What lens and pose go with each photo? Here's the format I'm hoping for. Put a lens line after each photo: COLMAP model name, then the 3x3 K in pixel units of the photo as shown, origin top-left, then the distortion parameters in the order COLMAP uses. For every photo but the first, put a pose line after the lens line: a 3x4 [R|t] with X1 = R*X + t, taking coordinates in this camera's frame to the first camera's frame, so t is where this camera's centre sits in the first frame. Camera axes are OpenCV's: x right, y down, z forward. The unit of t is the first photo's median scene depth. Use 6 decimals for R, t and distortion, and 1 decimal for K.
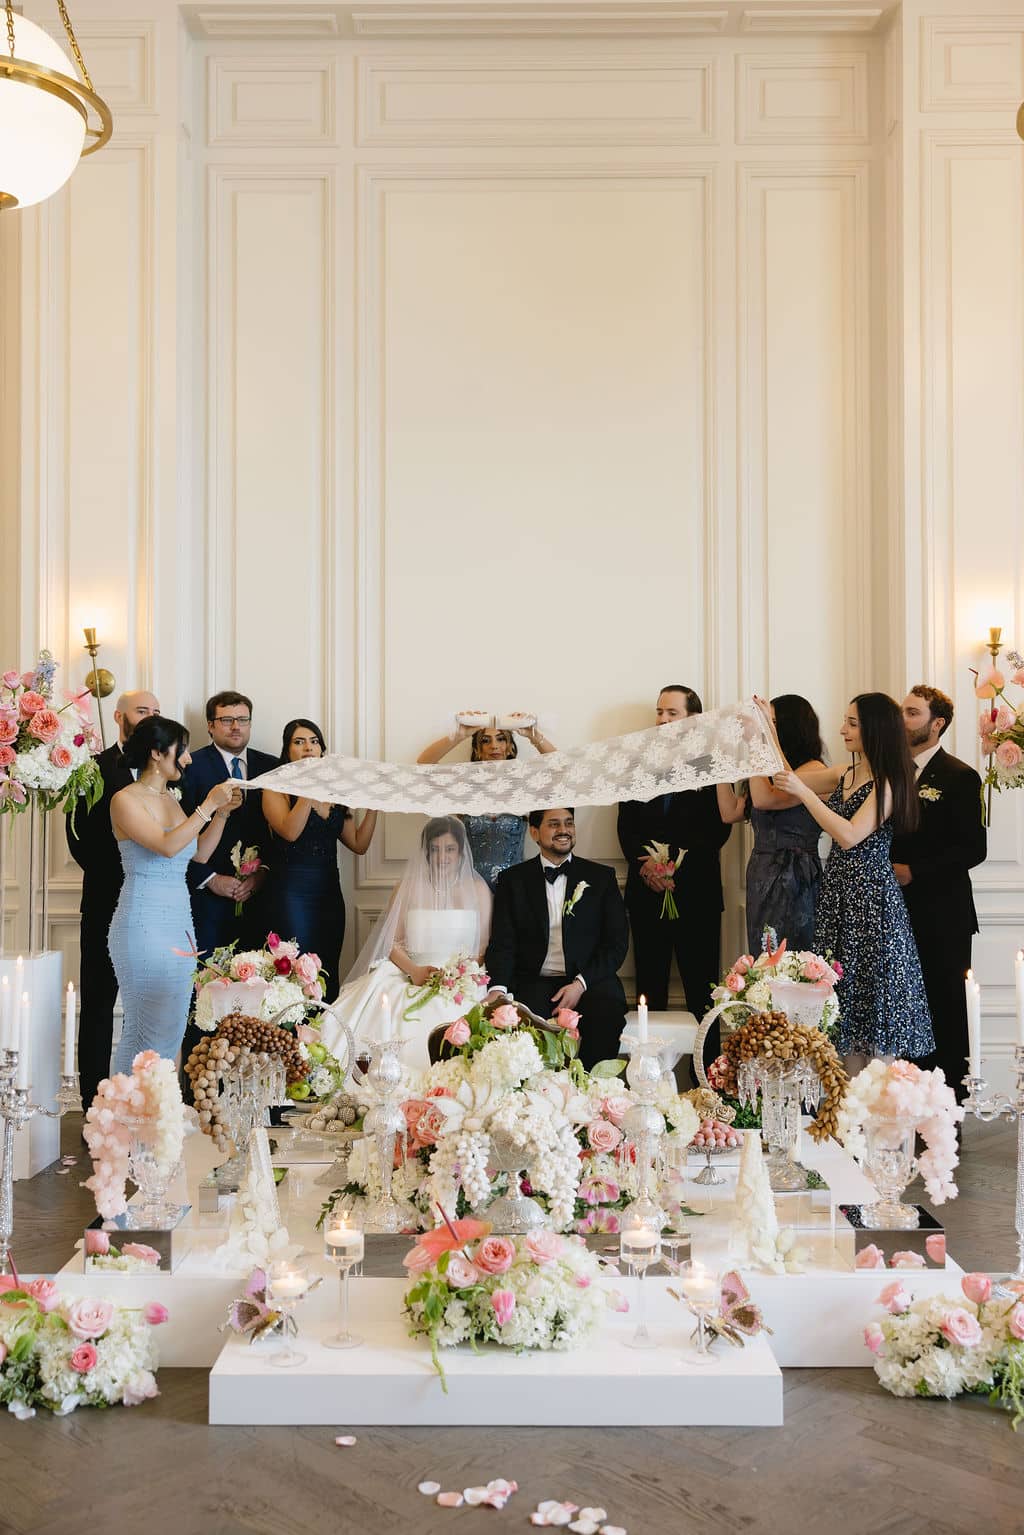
lens RADIAL K [[1530.4, 0, 512.0], [0, 1530.4, 767.5], [0, 0, 1]] dist [0.003299, 0.001832]
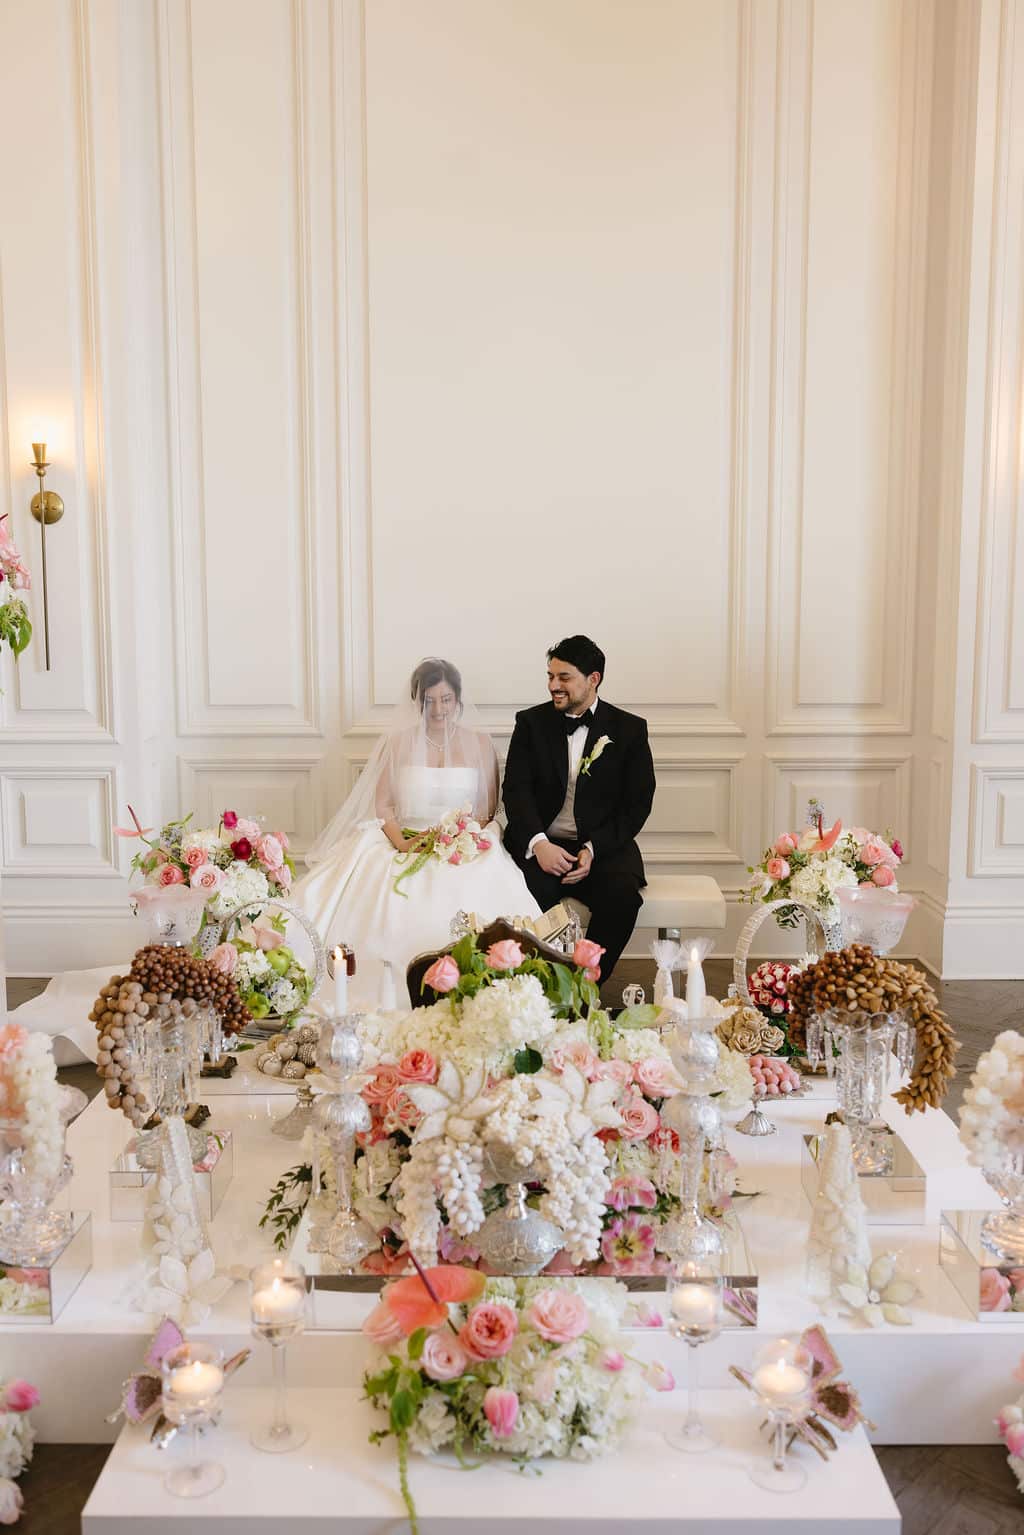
lens RADIAL K [[1275.6, 0, 512.0], [0, 1275.6, 767.5], [0, 0, 1]] dist [-0.005904, -0.004055]
pose [[0.999998, -0.000500, -0.001721, 0.000389], [0.000747, 0.989184, 0.146676, -0.023765], [0.001629, -0.146677, 0.989183, 0.418644]]
